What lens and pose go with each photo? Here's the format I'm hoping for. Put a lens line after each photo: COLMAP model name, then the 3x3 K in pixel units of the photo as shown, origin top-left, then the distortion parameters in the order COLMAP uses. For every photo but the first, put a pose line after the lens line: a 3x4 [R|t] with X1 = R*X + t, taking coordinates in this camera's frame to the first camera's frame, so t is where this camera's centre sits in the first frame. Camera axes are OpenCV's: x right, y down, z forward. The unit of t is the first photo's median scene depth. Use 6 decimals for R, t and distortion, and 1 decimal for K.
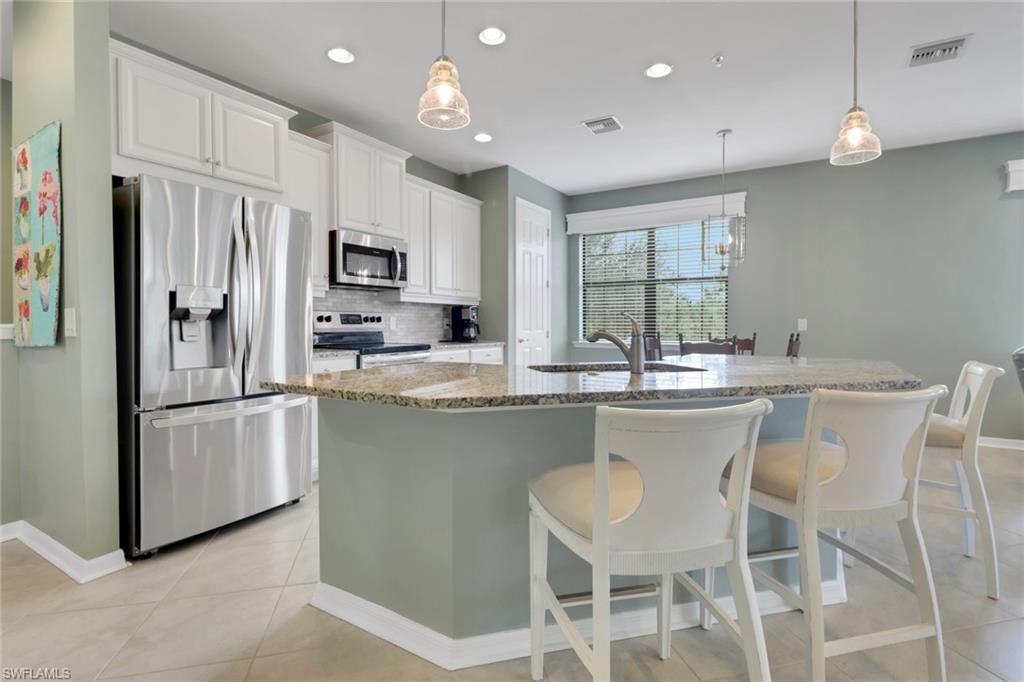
lens RADIAL K [[501.9, 0, 506.8], [0, 501.9, 326.7], [0, 0, 1]] dist [-0.000816, -0.000178]
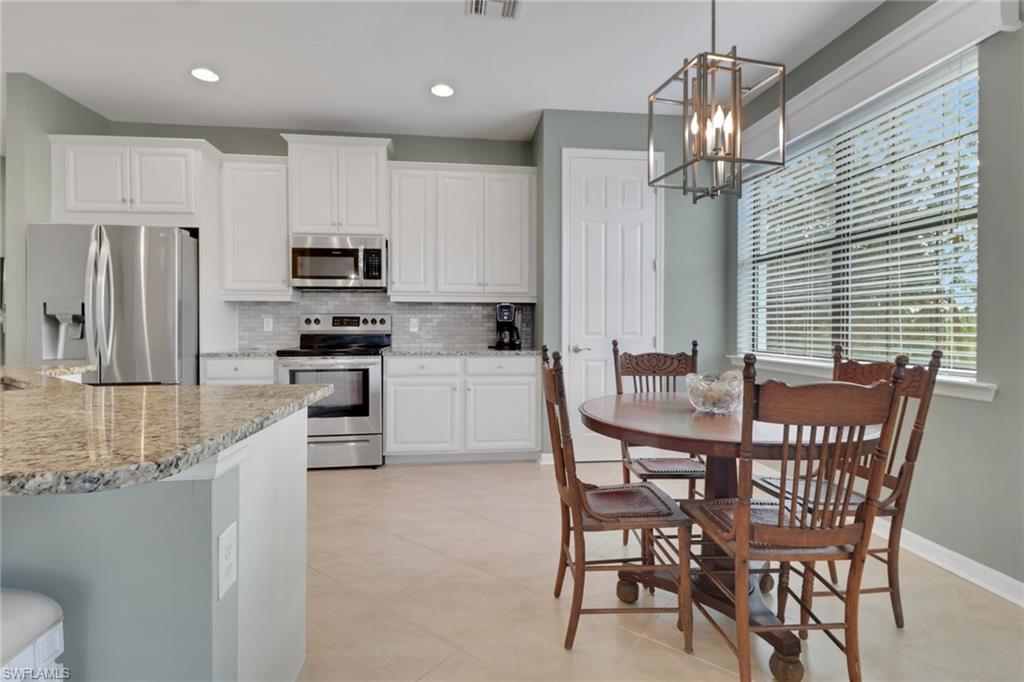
lens RADIAL K [[493.1, 0, 514.3], [0, 493.1, 329.8], [0, 0, 1]] dist [-0.000077, -0.001352]
pose [[0.622704, 0.004844, -0.782442, 0.665070], [-0.004228, 0.999987, 0.002825, -0.002214], [0.782446, 0.001549, 0.622716, 0.636907]]
